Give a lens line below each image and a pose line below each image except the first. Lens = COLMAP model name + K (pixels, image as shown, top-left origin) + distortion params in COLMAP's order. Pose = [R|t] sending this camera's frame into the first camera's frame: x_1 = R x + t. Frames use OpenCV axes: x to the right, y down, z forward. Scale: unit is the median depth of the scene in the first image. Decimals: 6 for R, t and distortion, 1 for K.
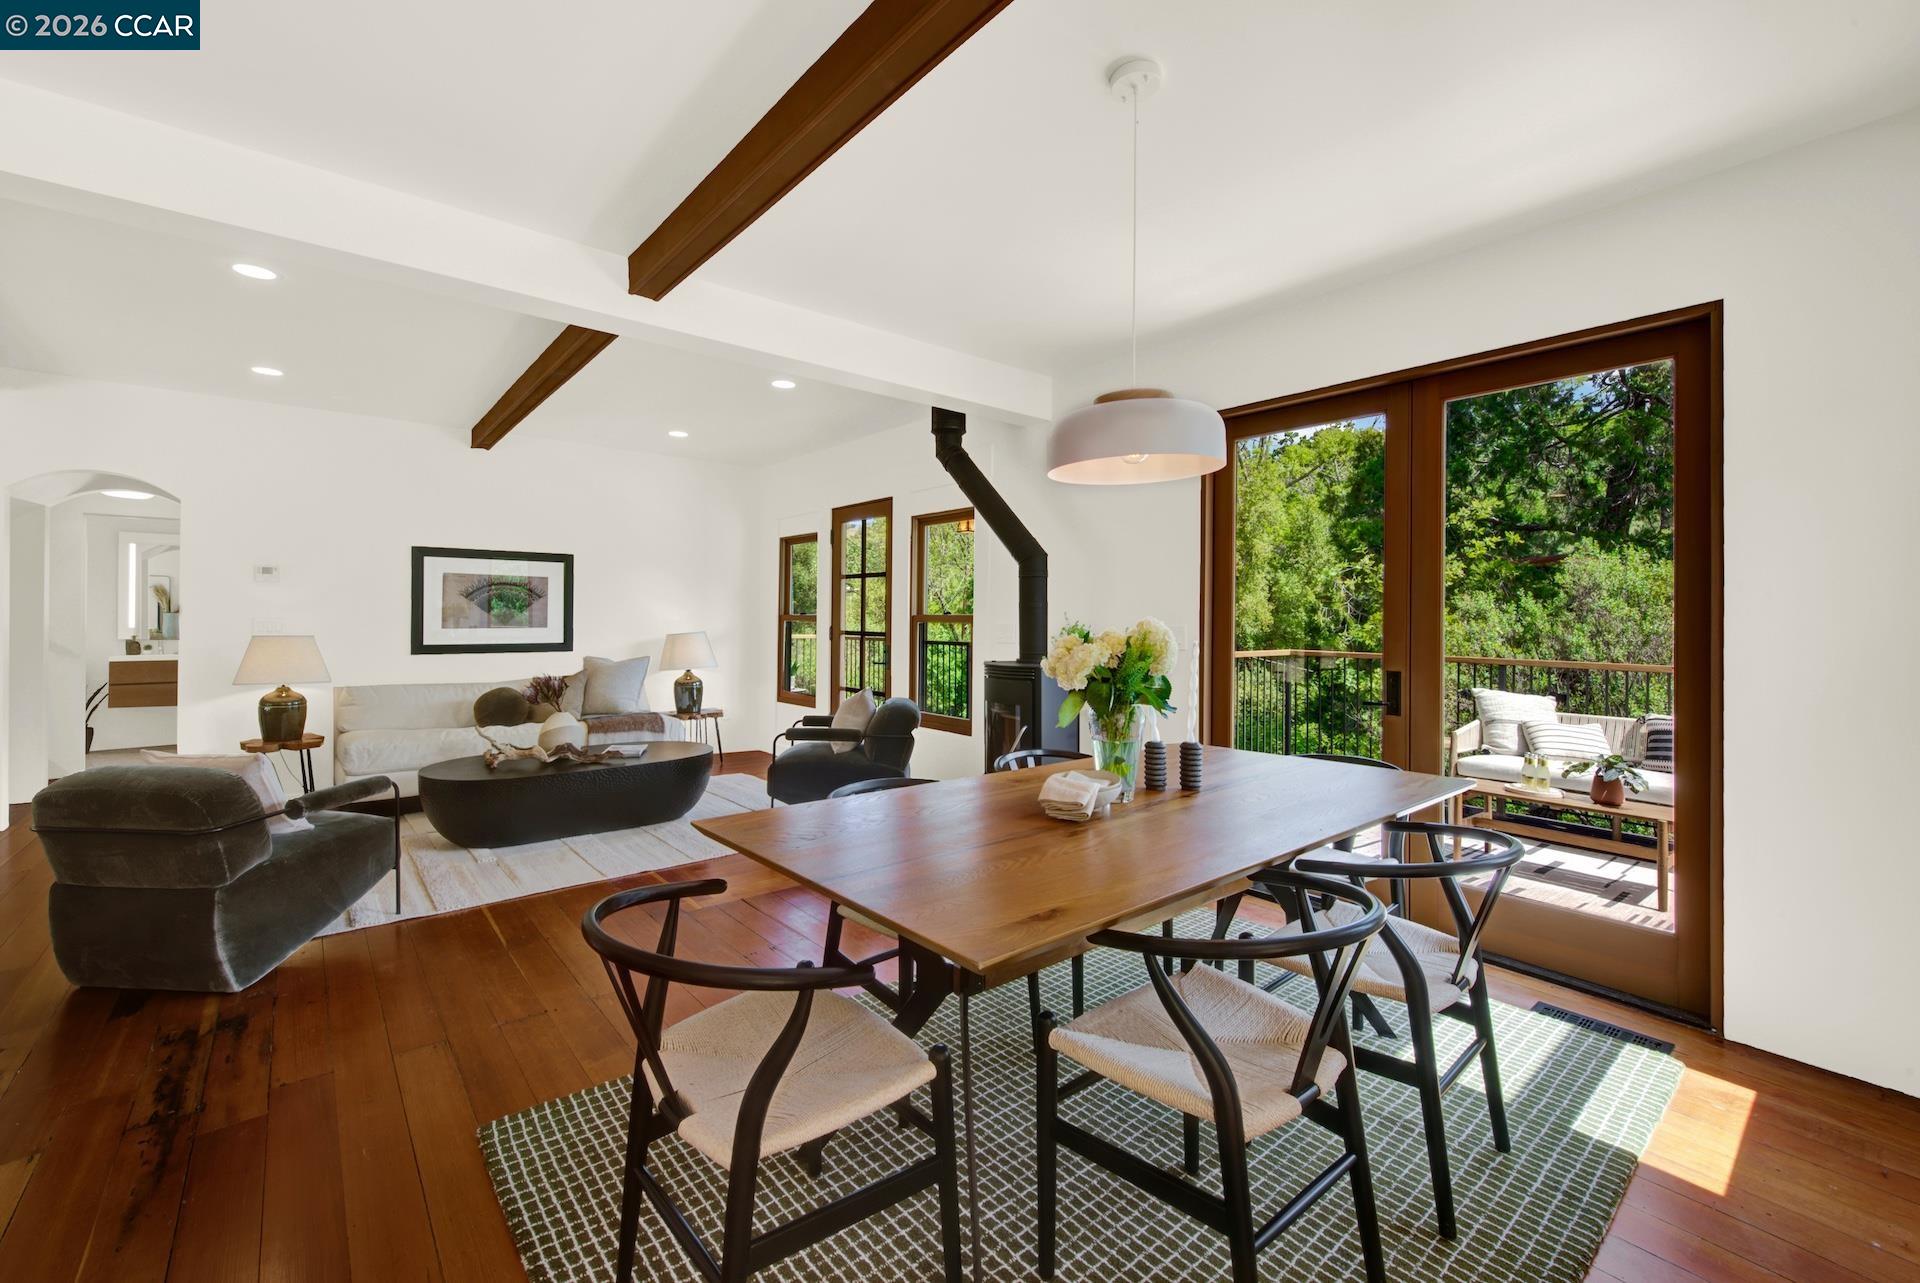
lens RADIAL K [[791.4, 0, 953.3], [0, 791.4, 625.7], [0, 0, 1]] dist [-0.010743, -0.000044]
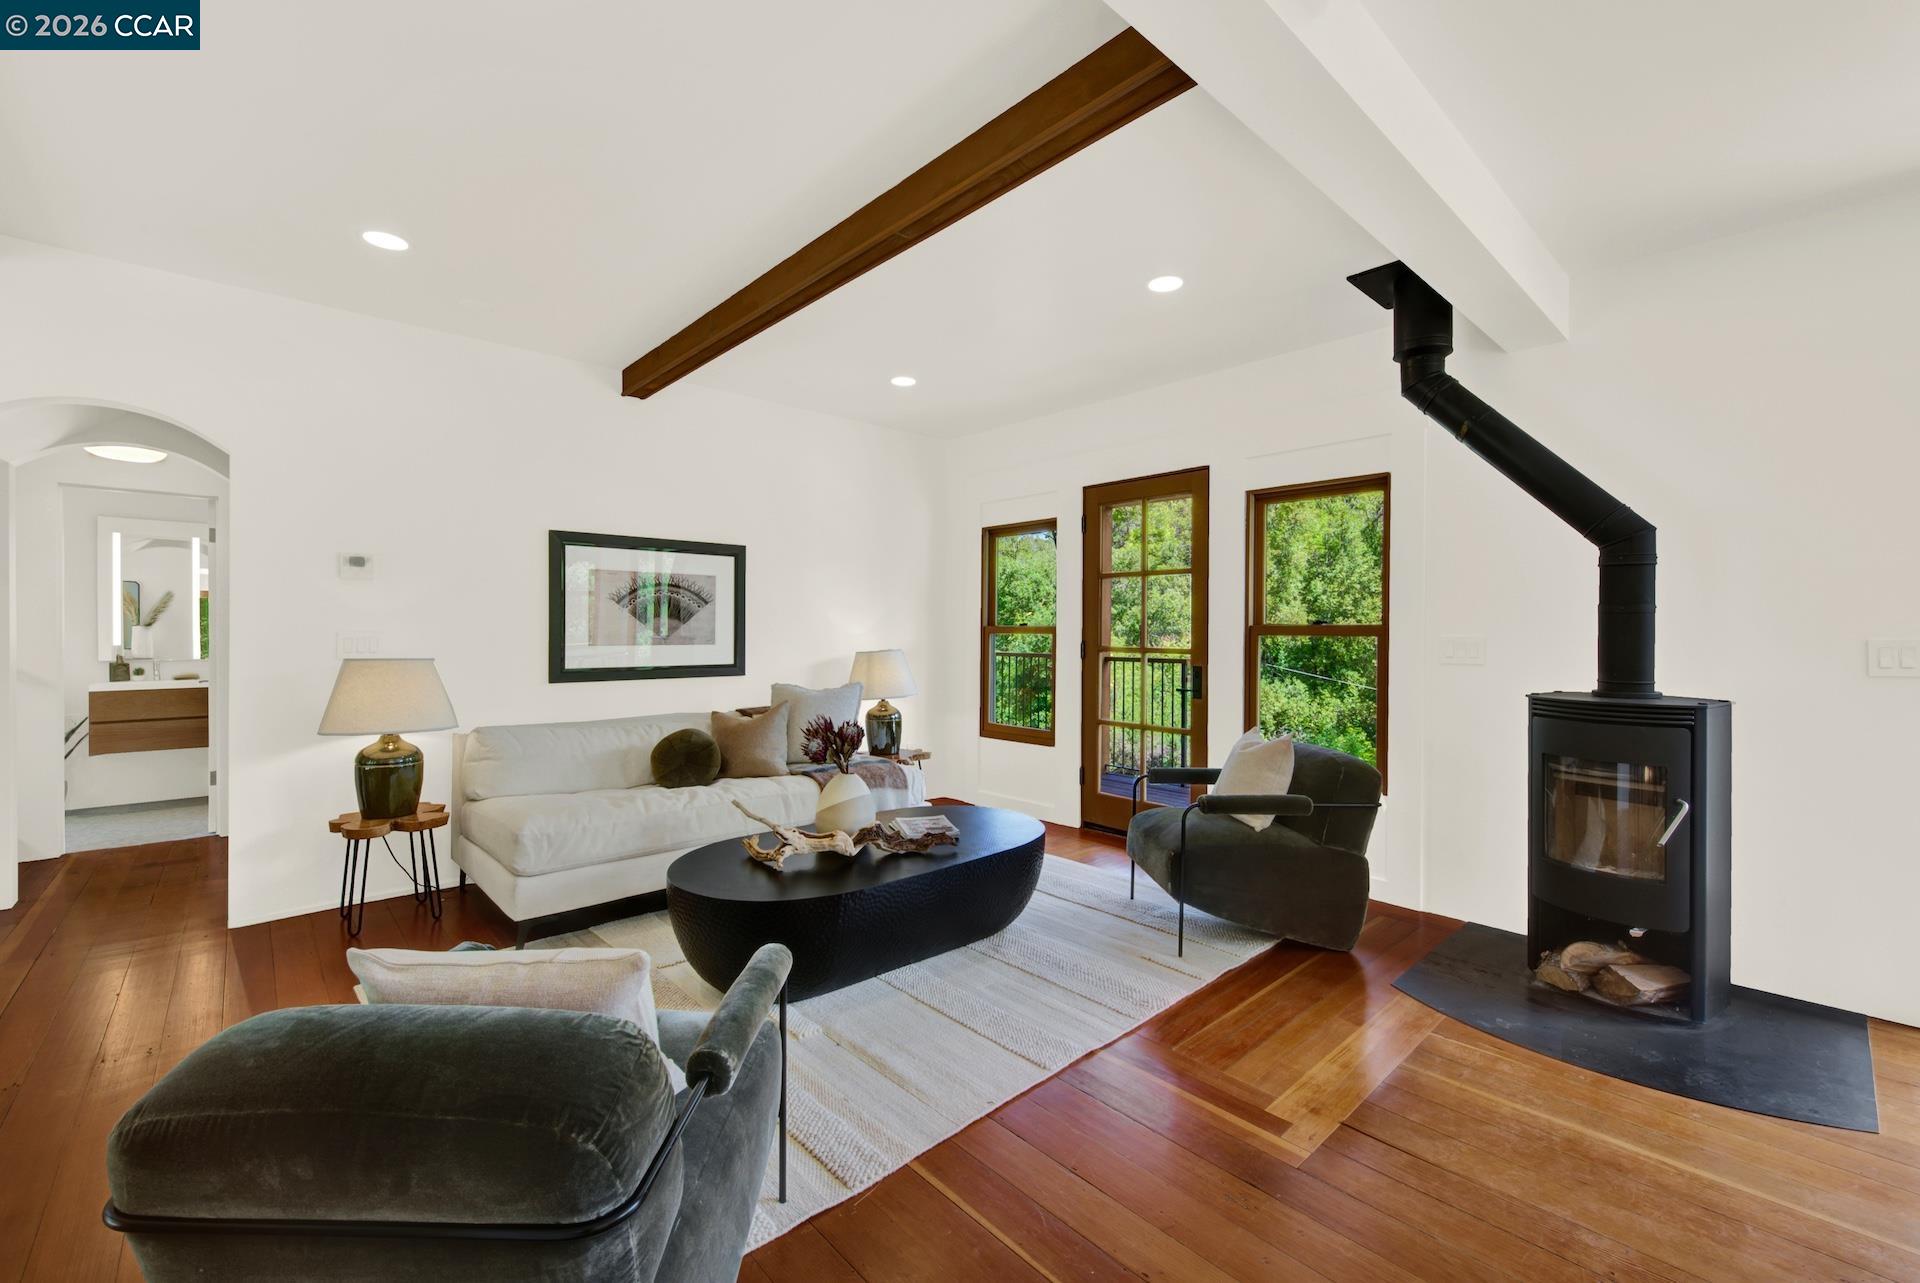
lens RADIAL K [[791.4, 0, 966.4], [0, 791.4, 644.0], [0, 0, 1]] dist [-0.010743, -0.000044]
pose [[0.998883, -0.003154, 0.047138, -0.342647], [0.002663, 0.999942, 0.010479, -0.005060], [-0.047168, -0.010341, 0.998833, 0.268202]]
